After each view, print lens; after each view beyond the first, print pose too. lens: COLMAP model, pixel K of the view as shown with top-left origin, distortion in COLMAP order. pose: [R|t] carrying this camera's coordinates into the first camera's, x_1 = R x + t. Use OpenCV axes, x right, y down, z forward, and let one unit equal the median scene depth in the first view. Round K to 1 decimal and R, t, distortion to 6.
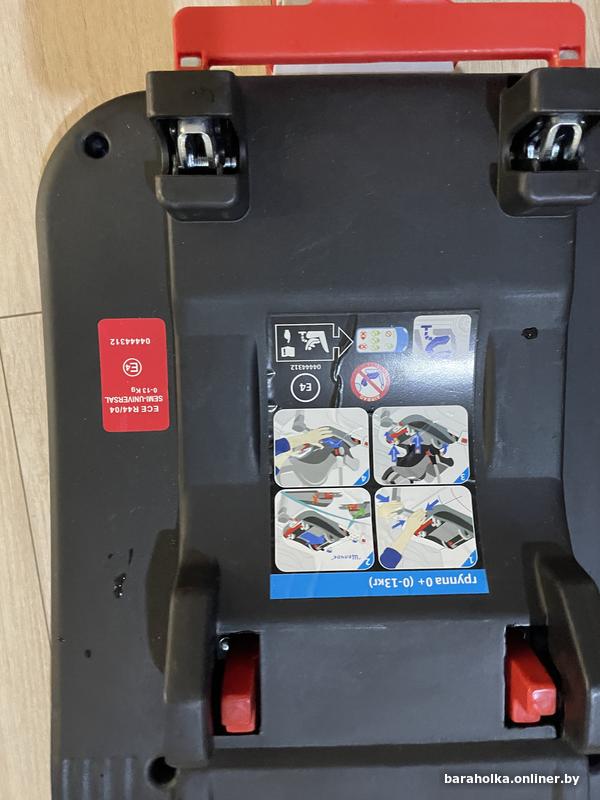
lens RADIAL K [[609.9, 0, 300.0], [0, 609.9, 400.0], [0, 0, 1]] dist [0.080338, -0.133926]
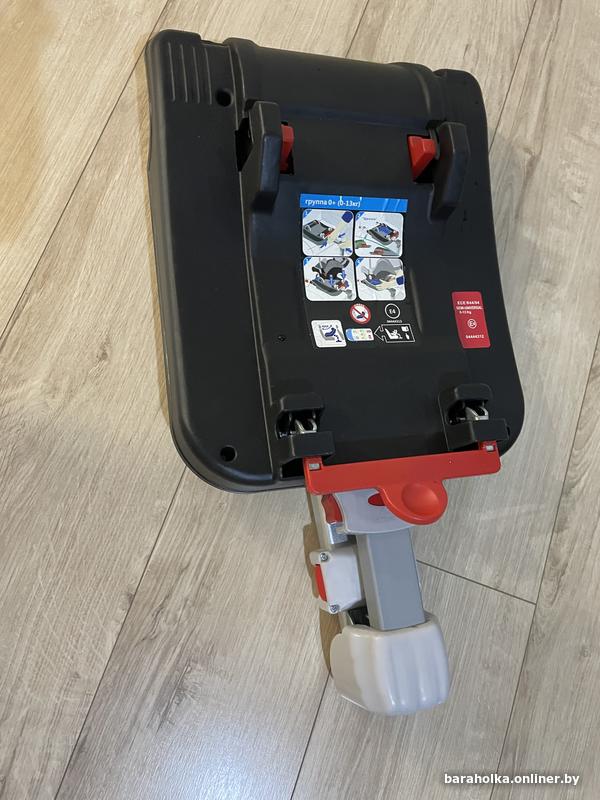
lens RADIAL K [[609.9, 0, 300.0], [0, 609.9, 400.0], [0, 0, 1]] dist [0.080338, -0.133926]
pose [[-0.936100, 0.032332, -0.350244, 0.919956], [-0.078303, -0.989934, 0.117899, -0.478913], [-0.342907, 0.137790, 0.929209, -0.569300]]
